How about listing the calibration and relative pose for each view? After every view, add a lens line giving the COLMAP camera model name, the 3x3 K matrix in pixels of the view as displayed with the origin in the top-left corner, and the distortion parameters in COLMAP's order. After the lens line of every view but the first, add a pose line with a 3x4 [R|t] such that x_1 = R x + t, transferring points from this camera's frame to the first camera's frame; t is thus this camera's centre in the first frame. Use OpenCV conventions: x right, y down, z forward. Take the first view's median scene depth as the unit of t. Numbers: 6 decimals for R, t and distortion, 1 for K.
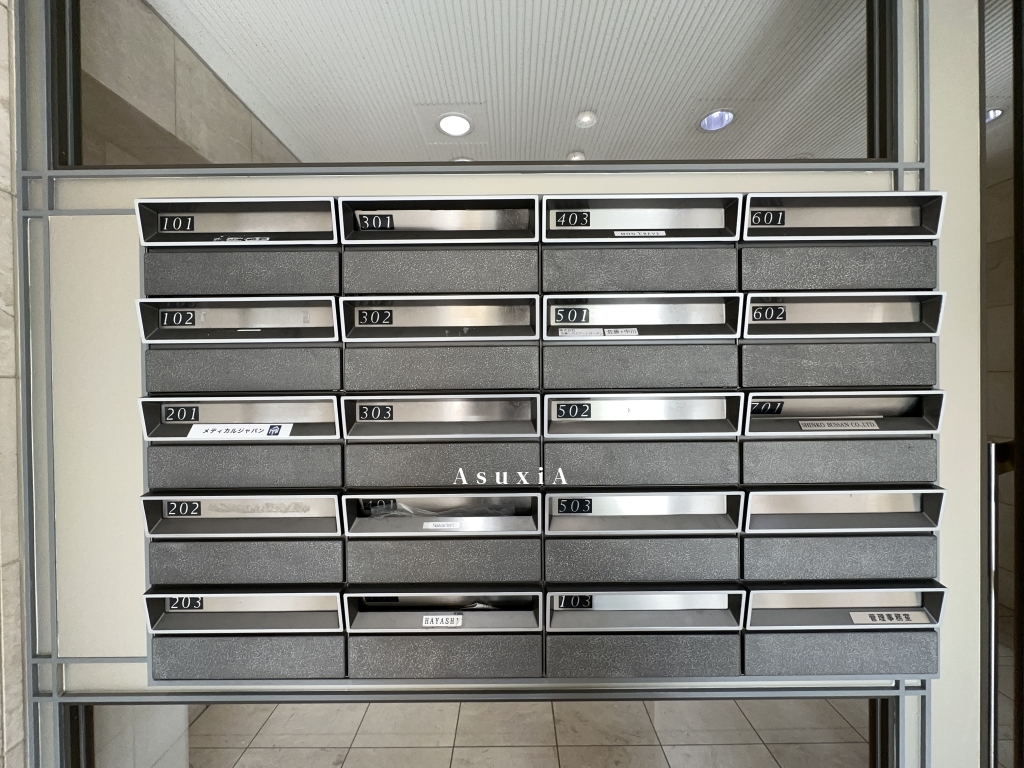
lens RADIAL K [[408.6, 0, 512.7], [0, 408.6, 384.6], [0, 0, 1]] dist [-0.002104, 0.000427]
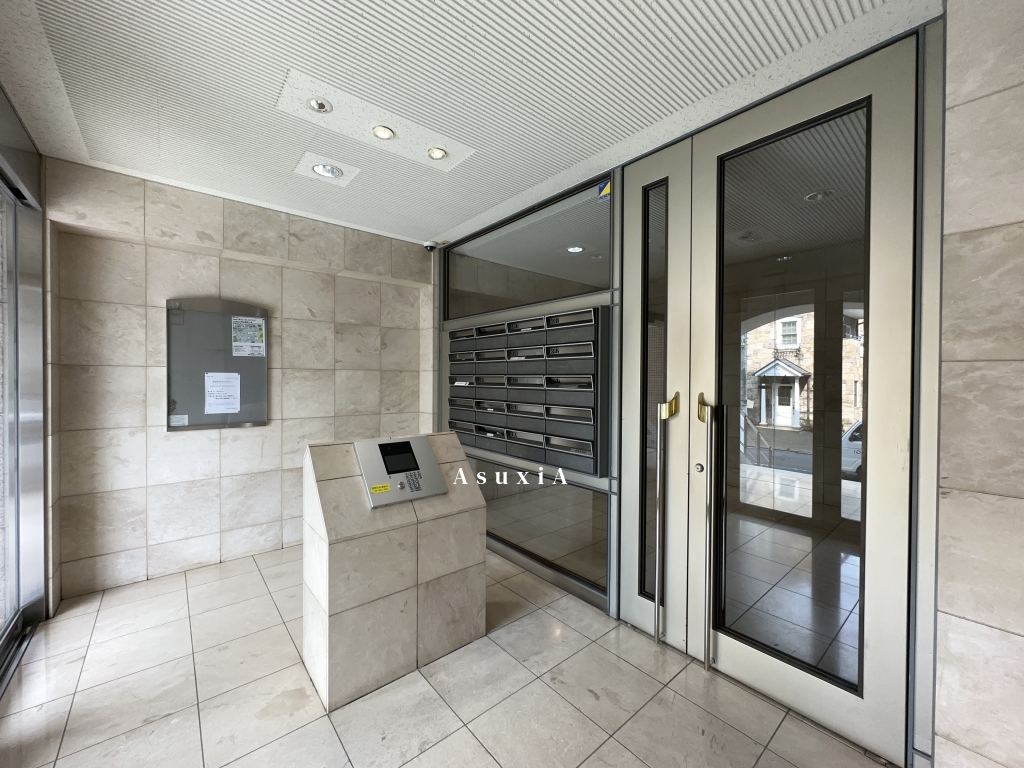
lens RADIAL K [[408.6, 0, 511.9], [0, 408.6, 380.2], [0, 0, 1]] dist [-0.002104, 0.000427]
pose [[0.646138, 0.017658, -0.763016, 2.895500], [-0.010855, 0.999844, 0.013947, 0.013422], [0.763144, -0.000729, 0.646229, -1.340478]]
